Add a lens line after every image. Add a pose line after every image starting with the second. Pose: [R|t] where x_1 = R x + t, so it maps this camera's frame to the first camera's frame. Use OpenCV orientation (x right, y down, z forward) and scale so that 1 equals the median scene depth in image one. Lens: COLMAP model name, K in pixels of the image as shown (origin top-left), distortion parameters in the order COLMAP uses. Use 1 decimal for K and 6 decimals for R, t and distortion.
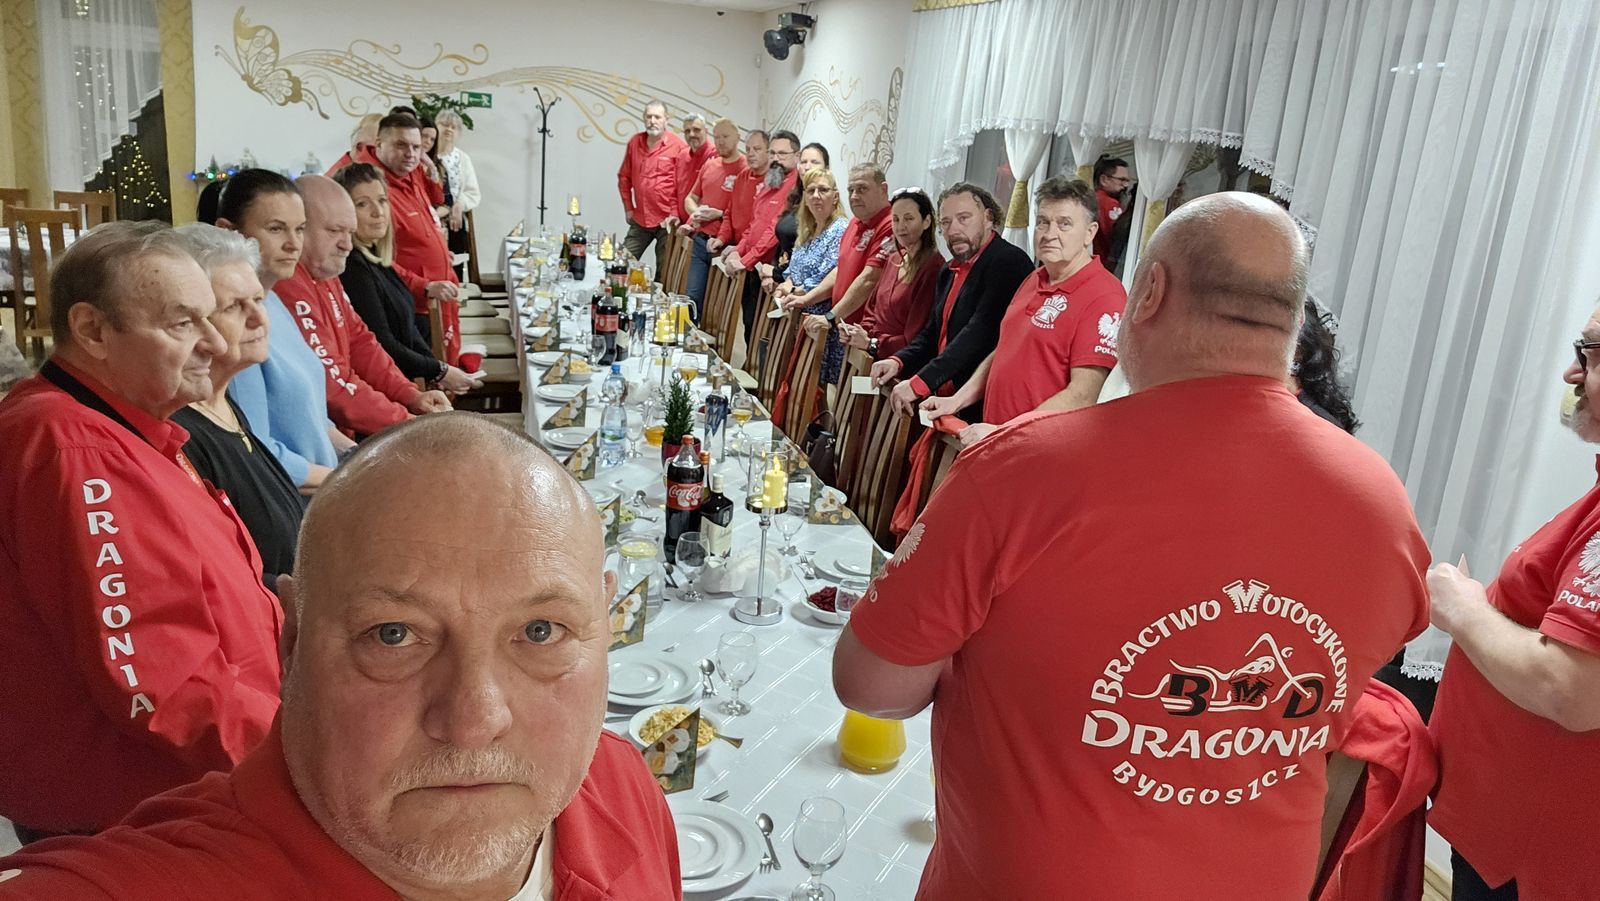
lens RADIAL K [[1242.9, 0, 800.0], [0, 1242.9, 450.5], [0, 0, 1]] dist [0.077722, -0.198362]
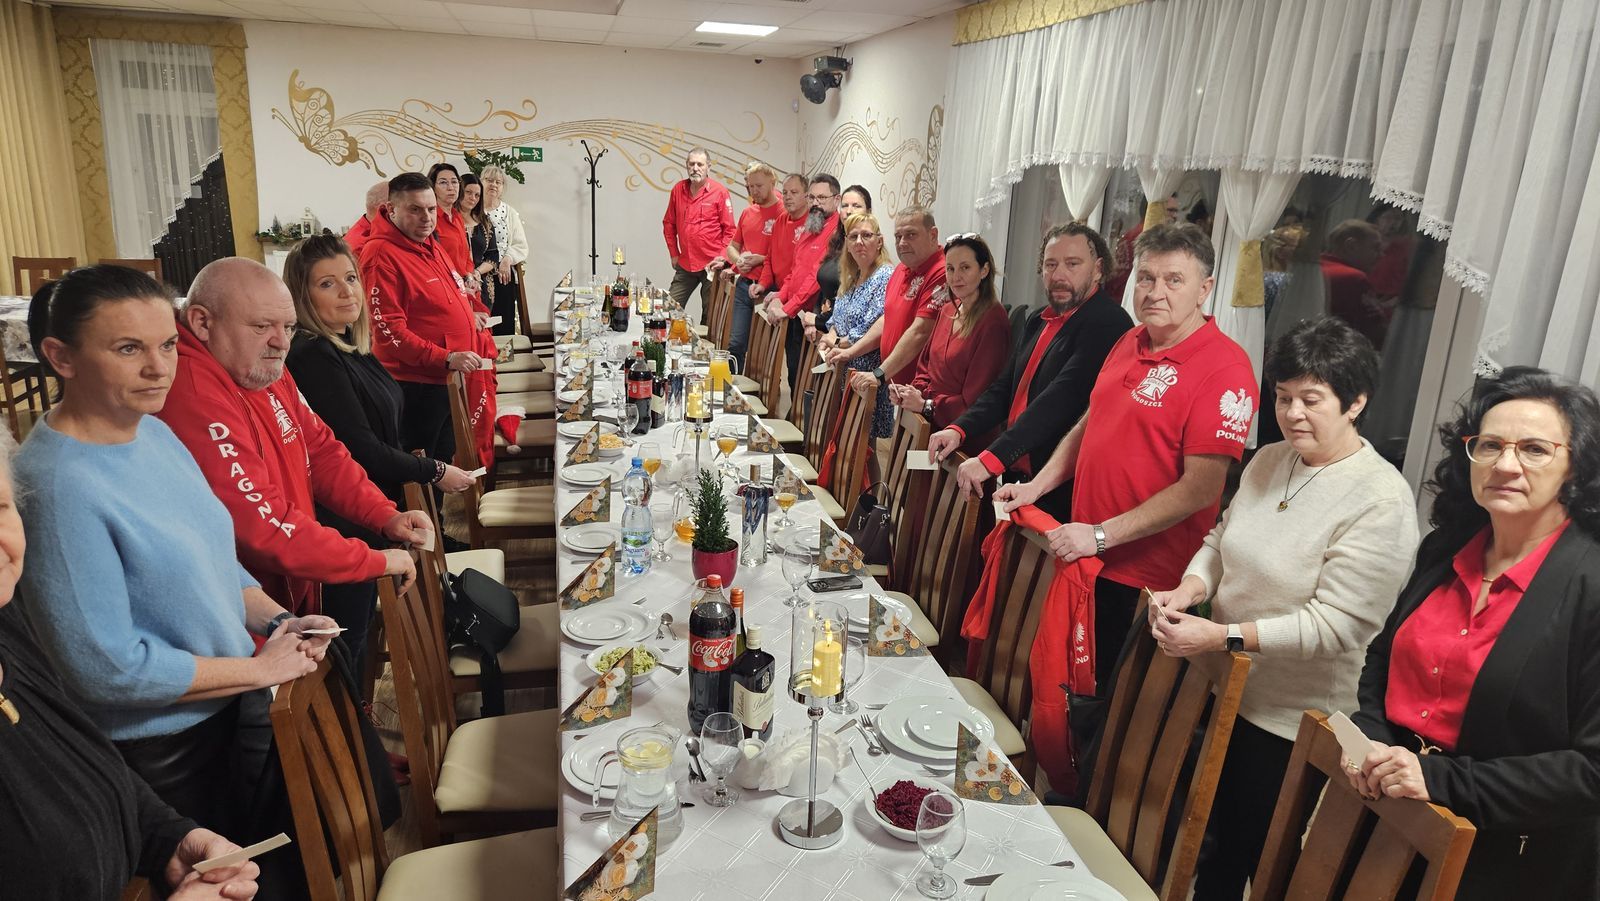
lens RADIAL K [[1093.5, 0, 800.0], [0, 1093.5, 450.5], [0, 0, 1]] dist [0.060746, -0.058520]
pose [[0.998773, -0.028972, -0.040167, -0.003066], [0.028967, 0.999580, -0.000693, -0.045105], [0.040171, -0.000471, 0.999193, 0.158773]]
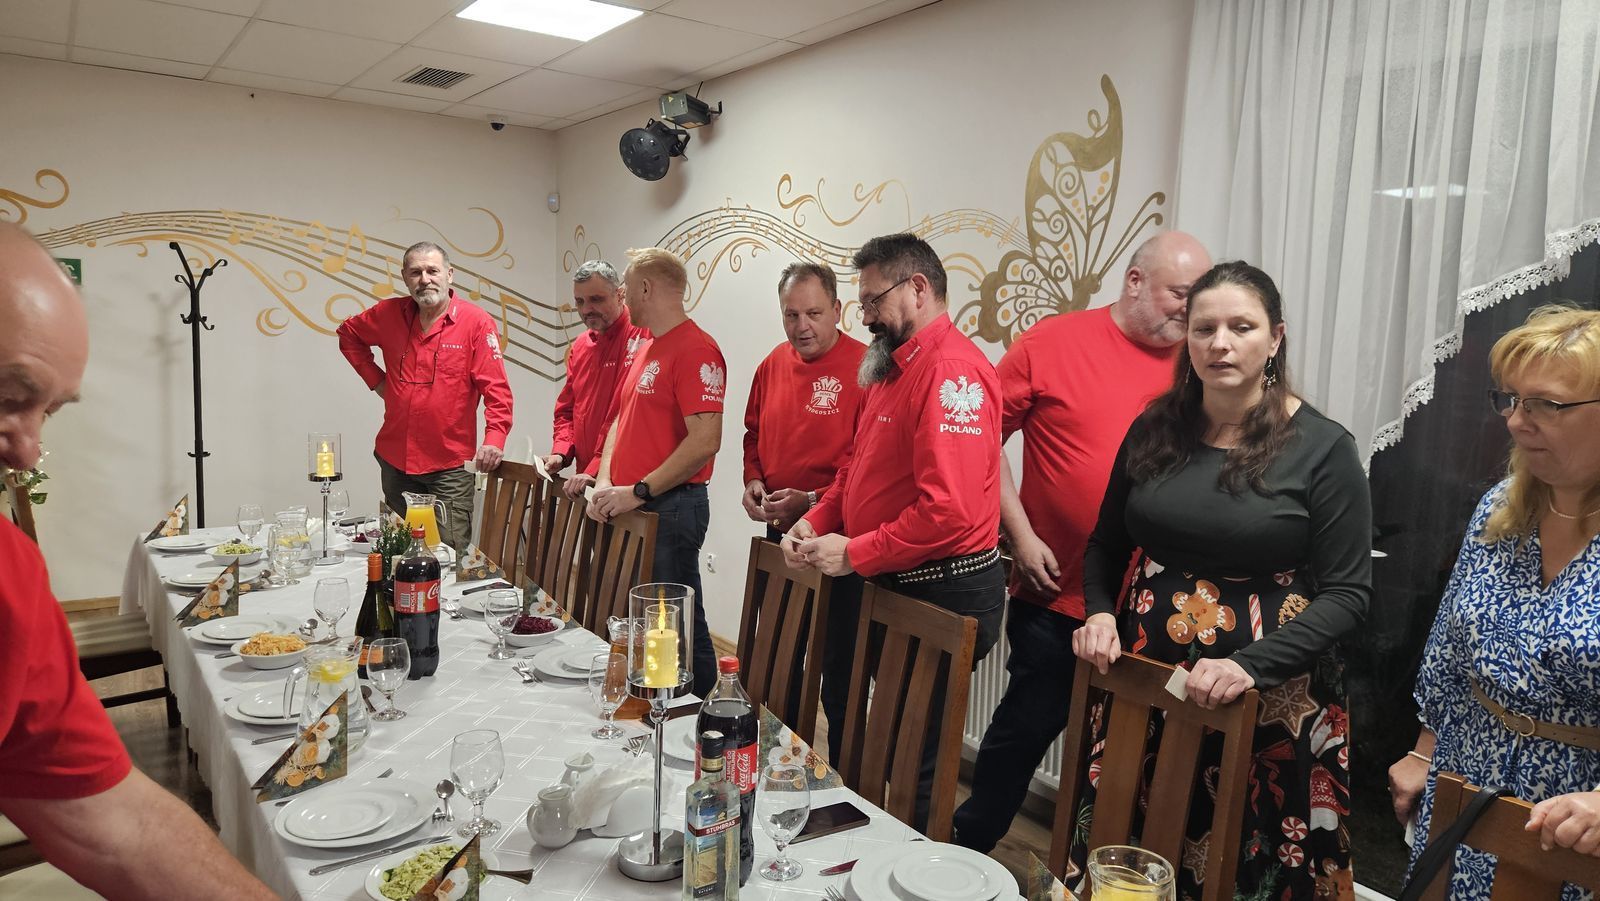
lens RADIAL K [[1054.8, 0, 814.7], [0, 1054.8, 438.3], [0, 0, 1]] dist [0.050277, -0.061105]
pose [[0.926617, -0.091199, 0.364780, -0.218464], [0.142726, 0.982842, -0.116833, -0.187352], [-0.347866, 0.160323, 0.923735, 0.818734]]
